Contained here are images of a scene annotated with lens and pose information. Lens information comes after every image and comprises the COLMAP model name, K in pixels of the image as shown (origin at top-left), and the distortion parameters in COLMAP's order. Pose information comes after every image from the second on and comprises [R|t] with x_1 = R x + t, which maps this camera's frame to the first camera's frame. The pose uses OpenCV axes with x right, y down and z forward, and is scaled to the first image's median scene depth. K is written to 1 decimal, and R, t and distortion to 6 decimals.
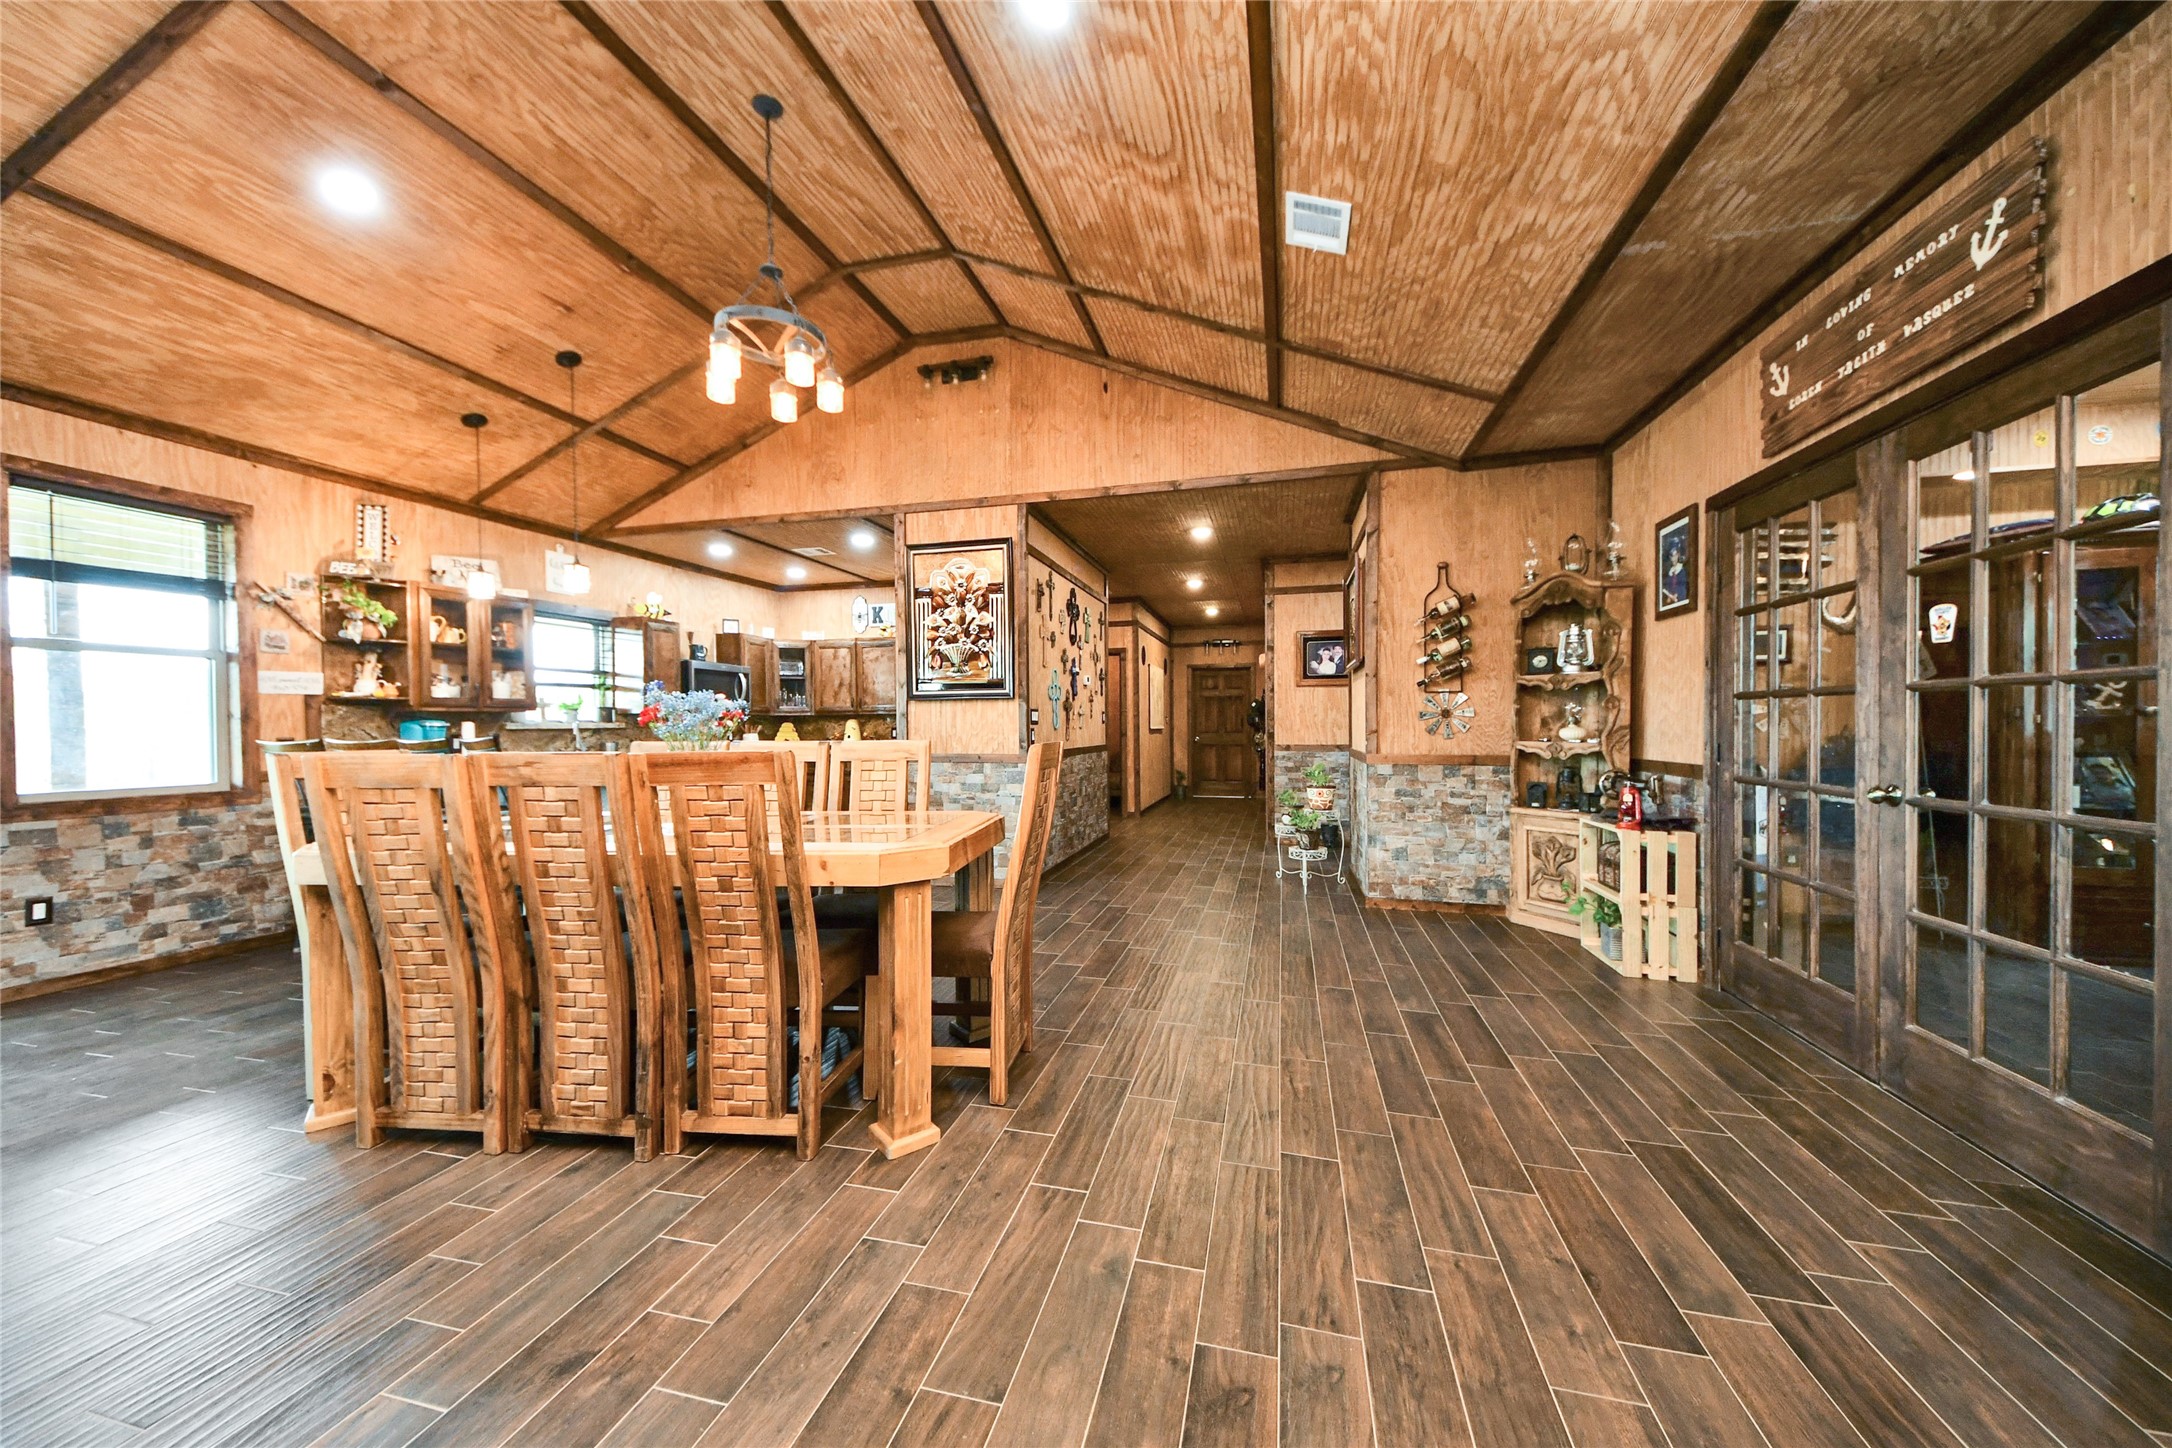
lens RADIAL K [[771.1, 0, 1083.2], [0, 771.1, 723.8], [0, 0, 1]] dist [0.037011, -0.003160]
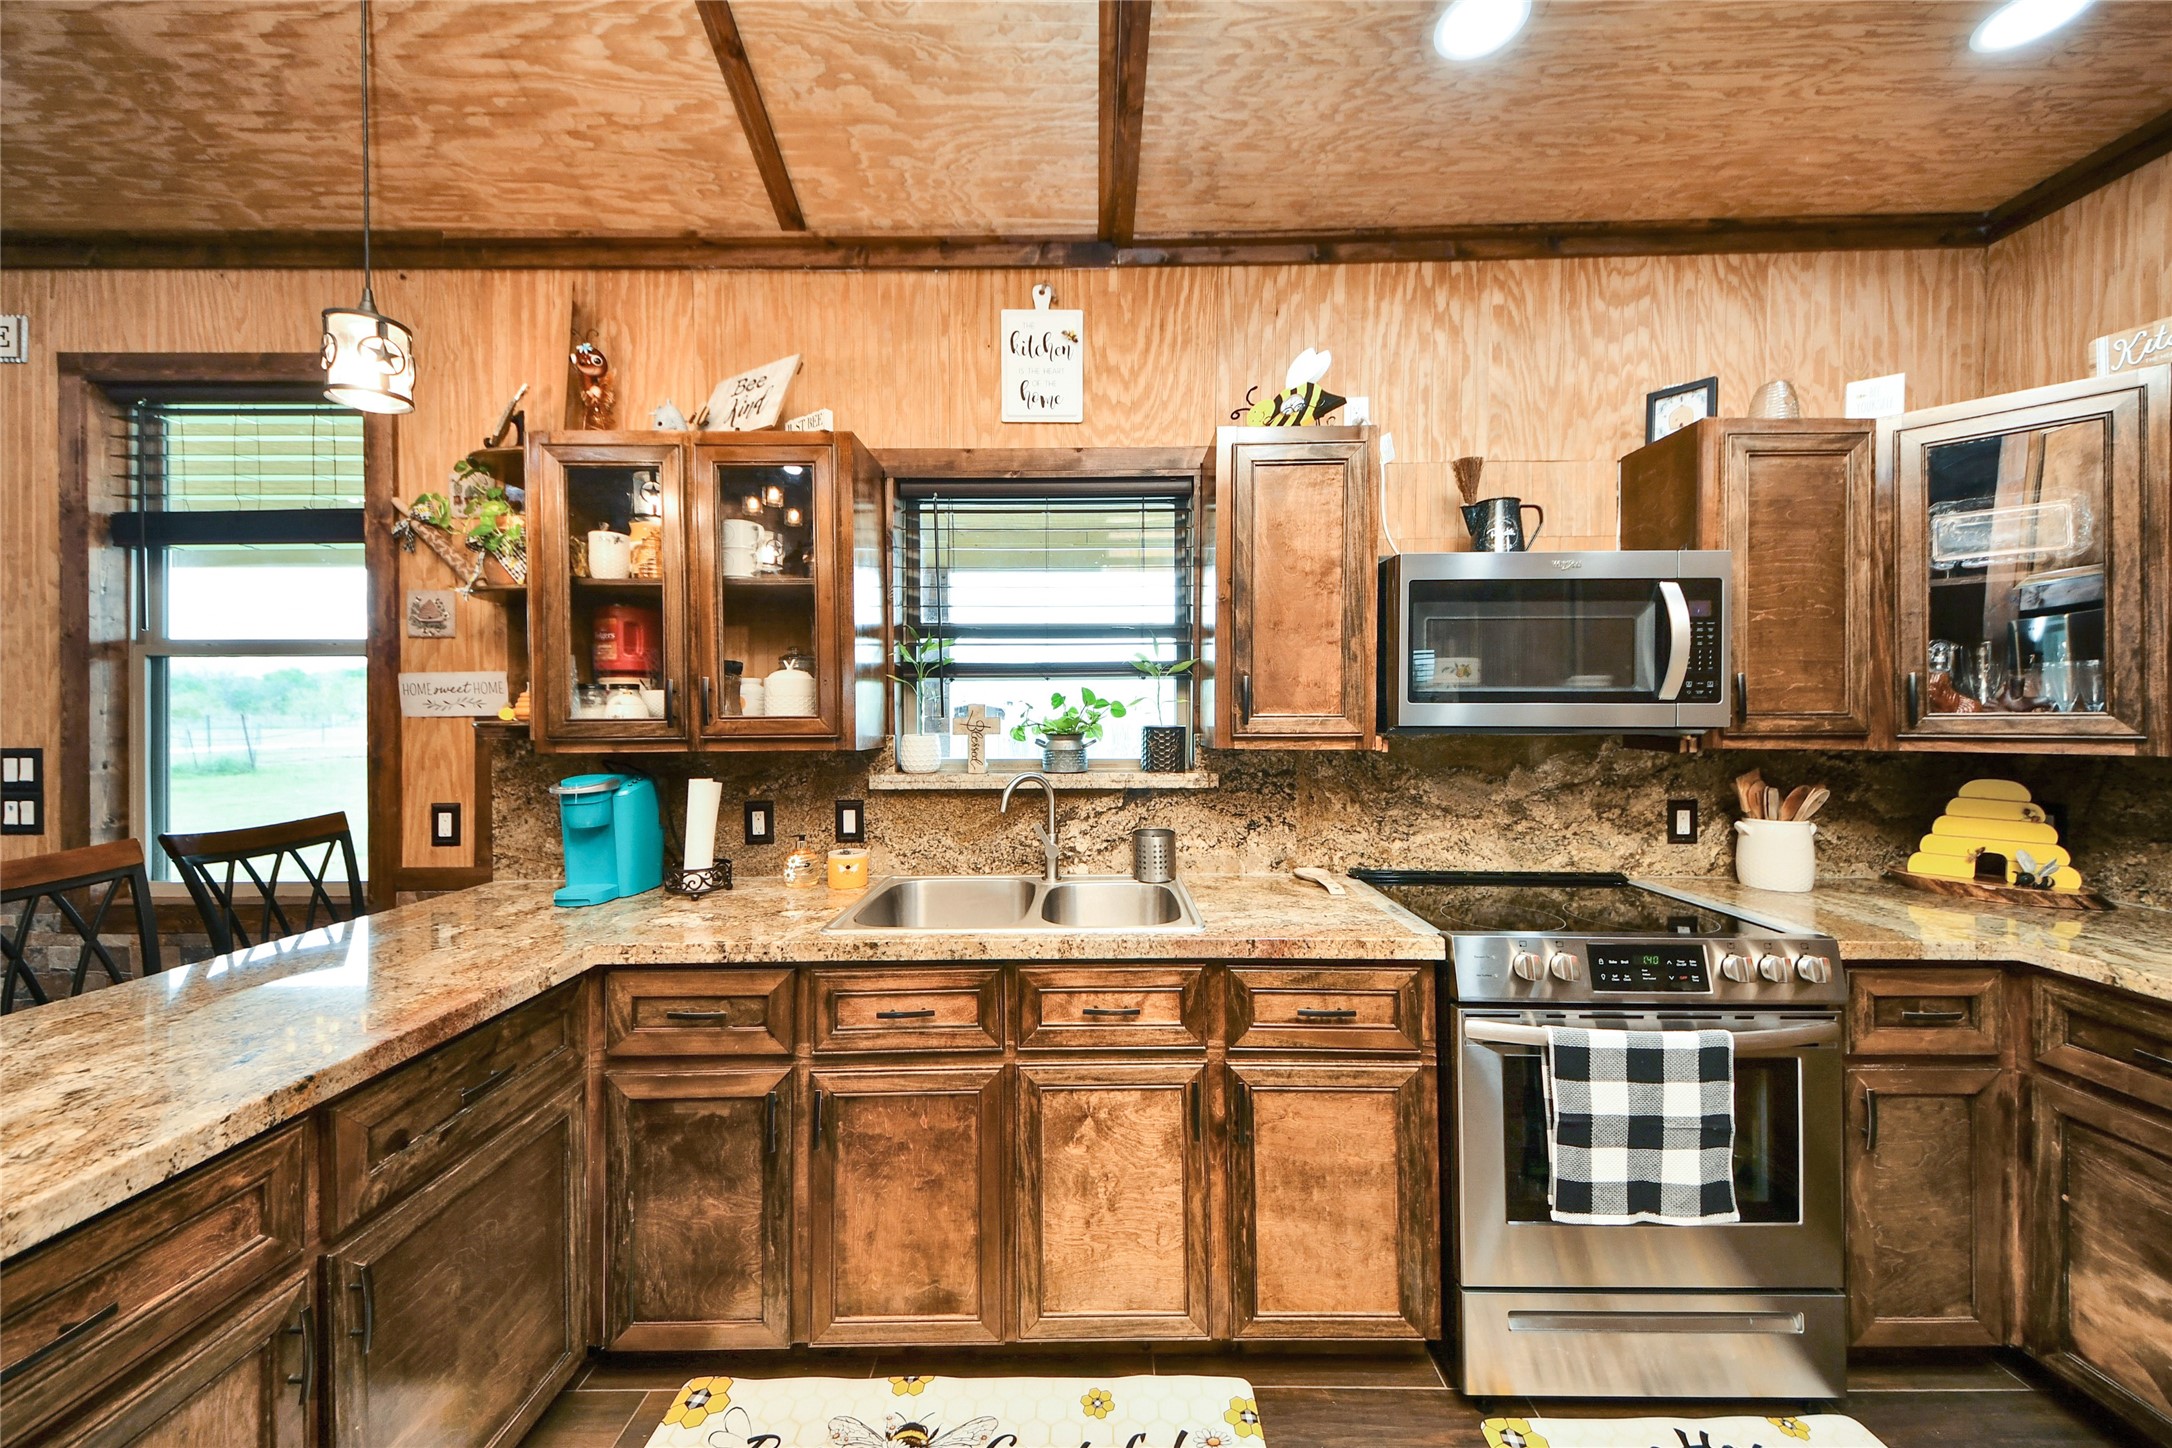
lens RADIAL K [[771.1, 0, 1101.6], [0, 771.1, 710.0], [0, 0, 1]] dist [0.037011, -0.003160]
pose [[0.238096, 0.007965, -0.971209, -0.353993], [0.001282, 0.999963, 0.008515, -0.039248], [0.971241, -0.003273, 0.238077, 1.098844]]
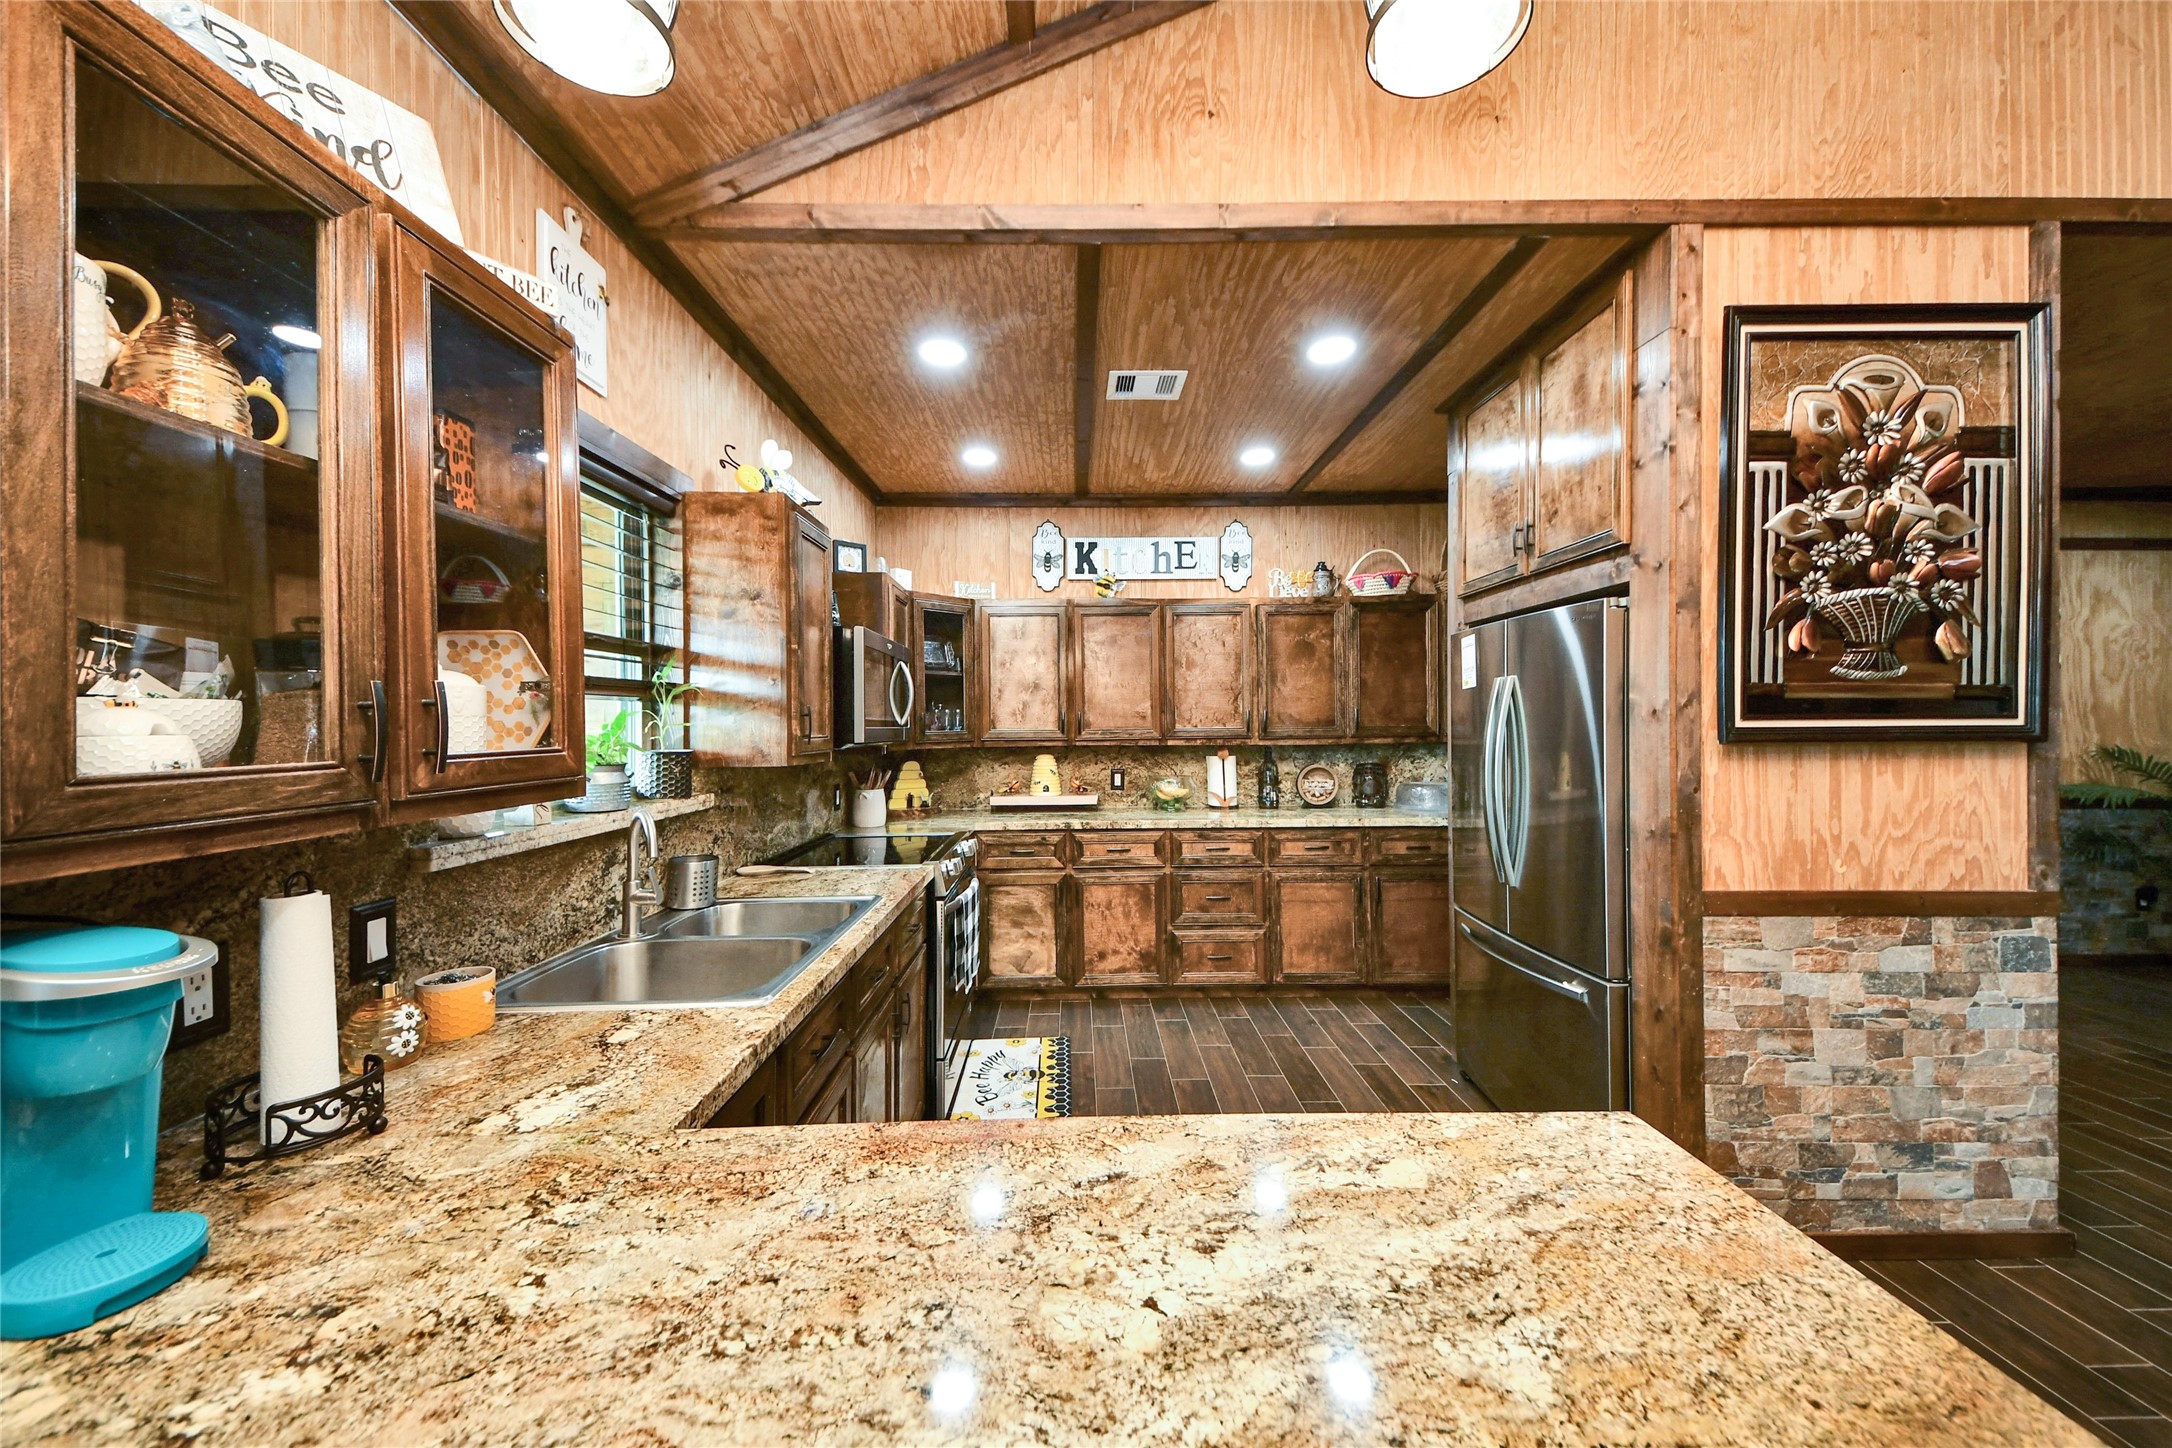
lens RADIAL K [[771.1, 0, 1078.5], [0, 771.1, 716.0], [0, 0, 1]] dist [0.037011, -0.003160]
pose [[0.967146, 0.004345, 0.254184, -0.651623], [-0.001511, 0.999935, -0.011341, -0.041073], [-0.254217, 0.010585, 0.967089, 0.776118]]
